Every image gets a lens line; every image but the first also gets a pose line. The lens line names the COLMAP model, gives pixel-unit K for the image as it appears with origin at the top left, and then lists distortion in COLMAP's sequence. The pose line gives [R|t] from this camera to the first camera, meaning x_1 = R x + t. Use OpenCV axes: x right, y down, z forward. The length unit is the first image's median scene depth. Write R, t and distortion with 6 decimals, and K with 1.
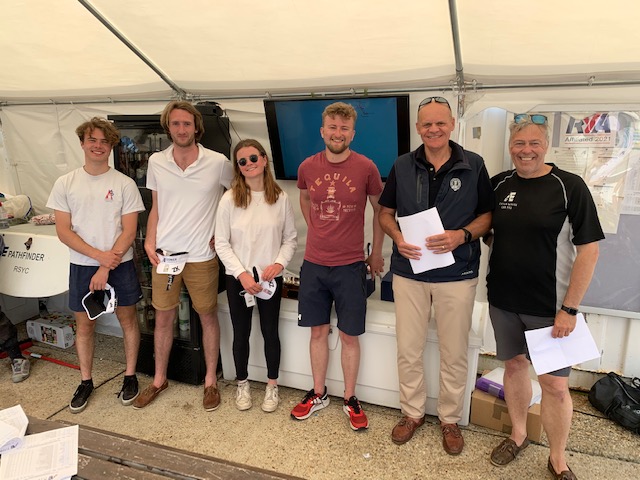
lens RADIAL K [[497.4, 0, 319.3], [0, 497.4, 221.3], [0, 0, 1]] dist [0.001828, -0.003532]
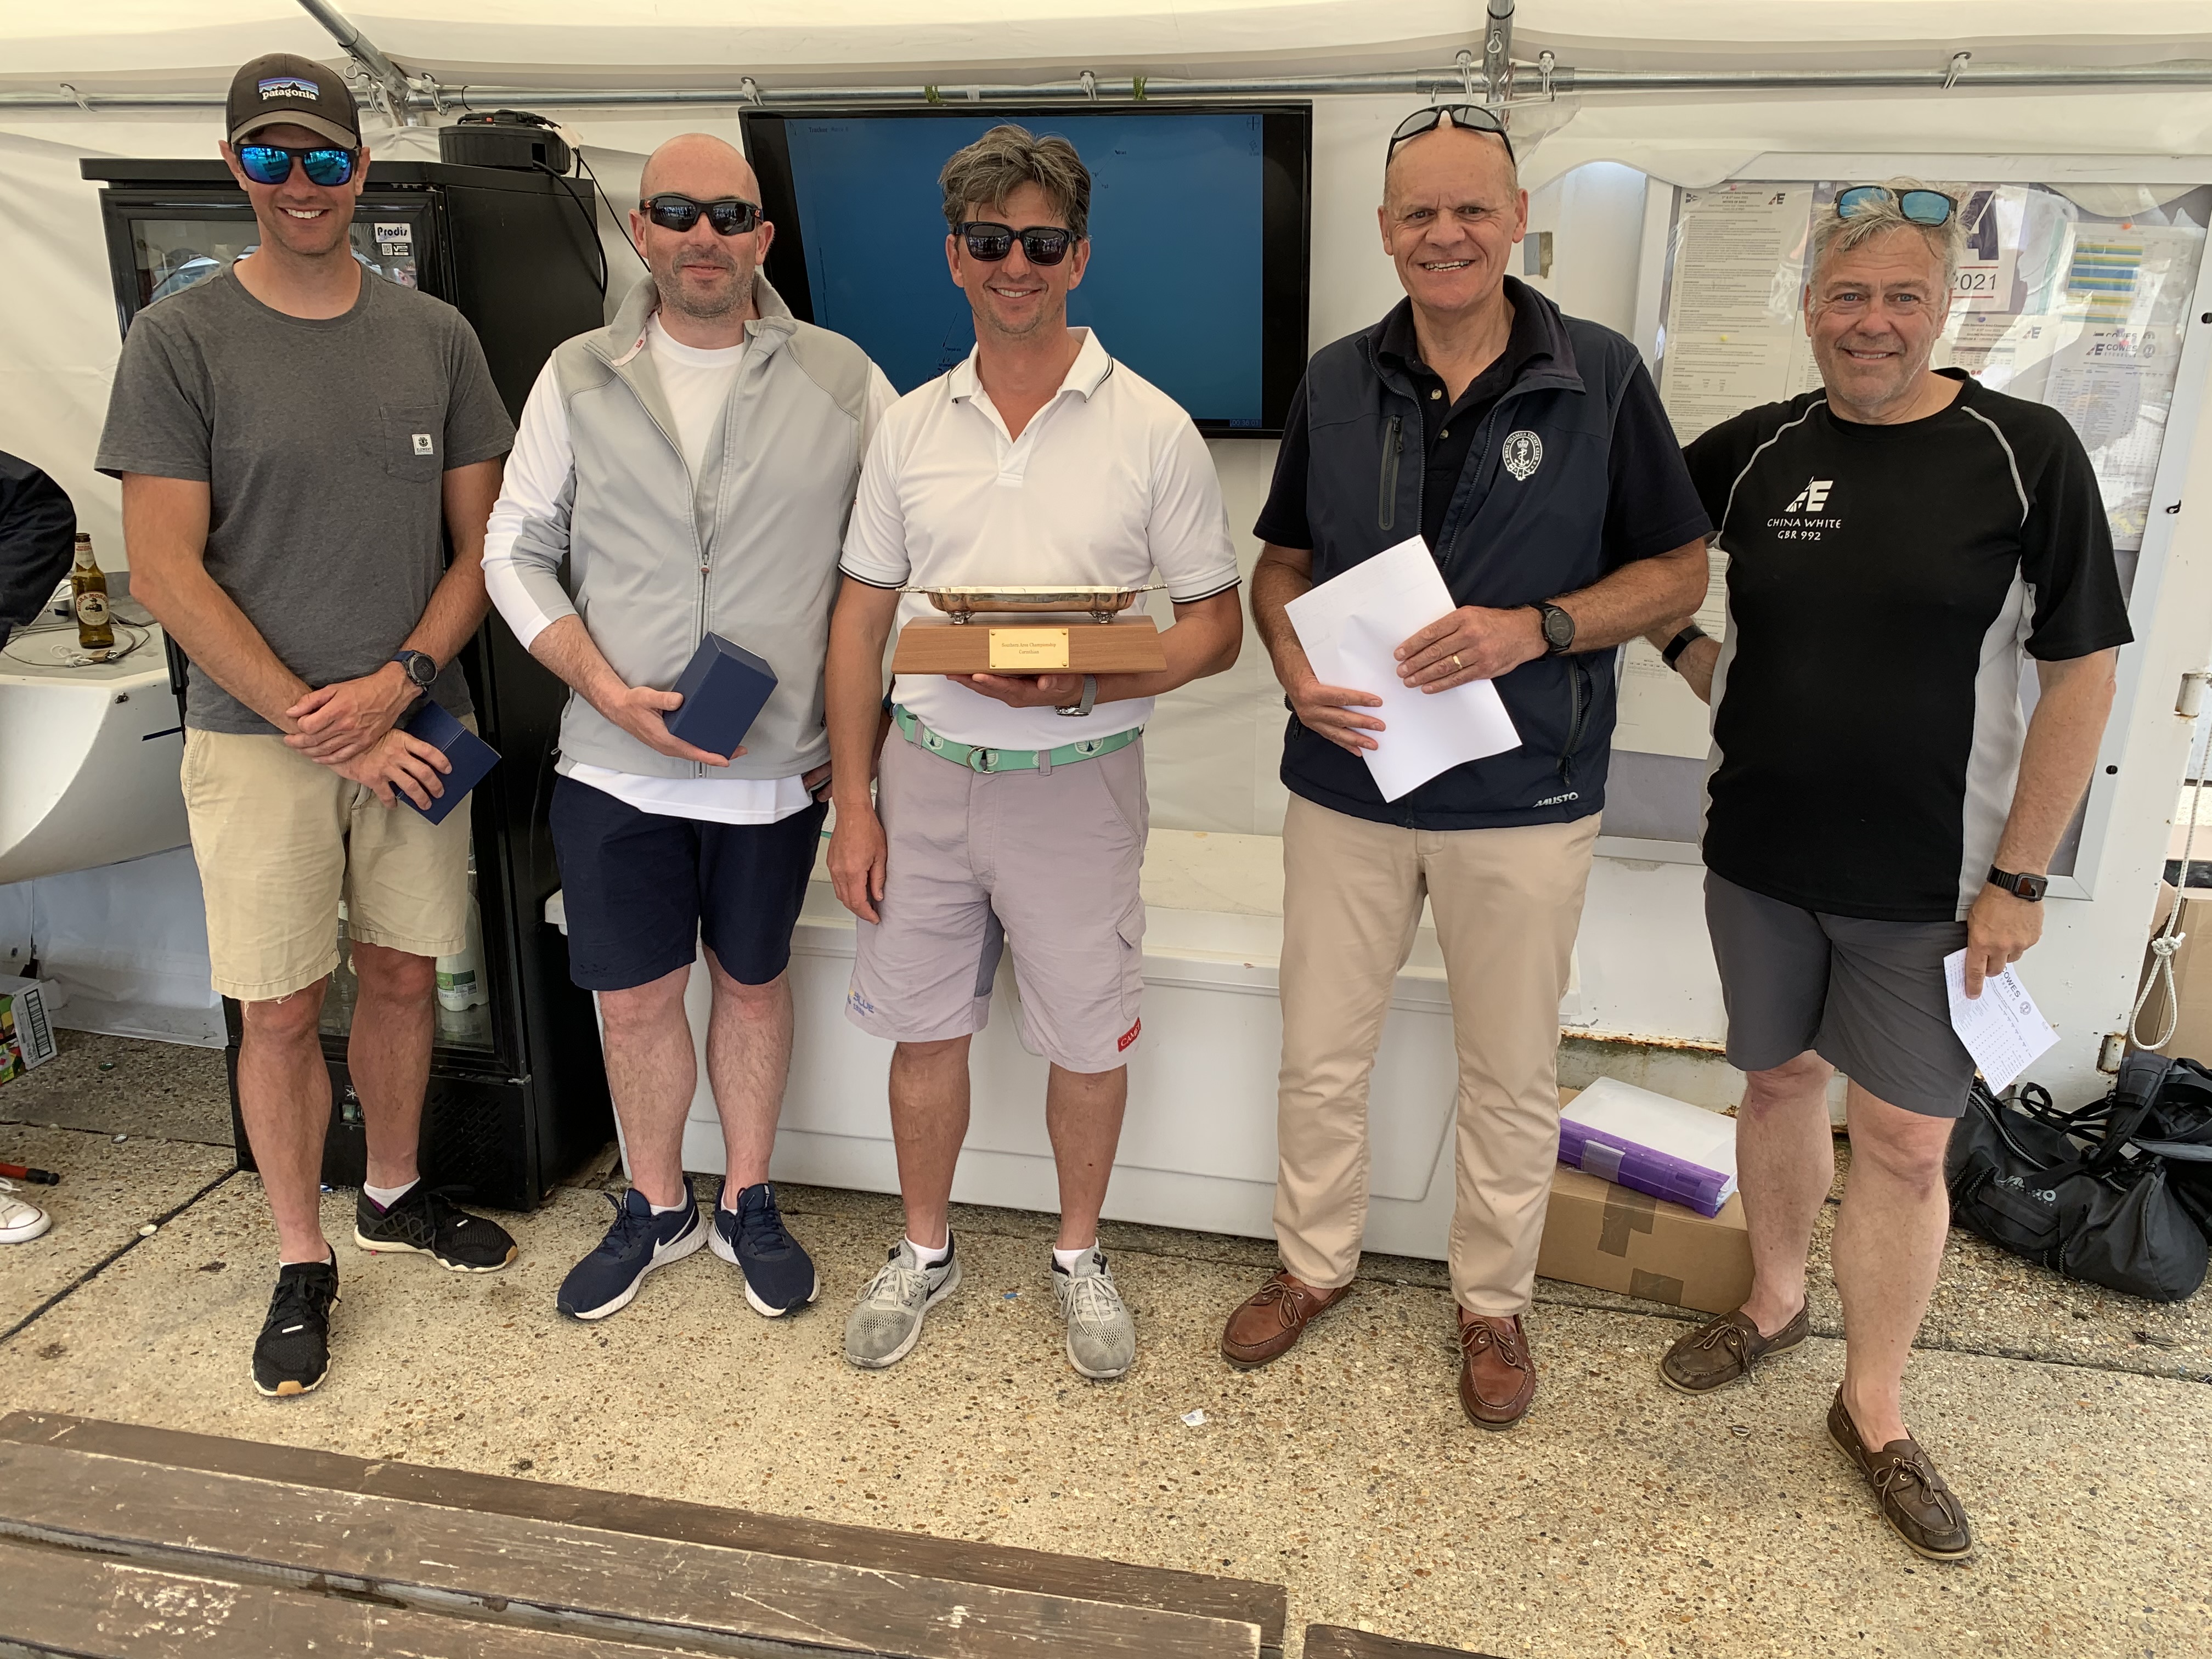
lens RADIAL K [[1719.1, 0, 1103.7], [0, 1719.1, 764.8], [0, 0, 1]] dist [0.001828, -0.003532]
pose [[0.986925, -0.033329, 0.157698, -0.095001], [0.015394, 0.993406, 0.113613, -0.010547], [-0.160445, -0.109700, 0.980930, 0.086691]]
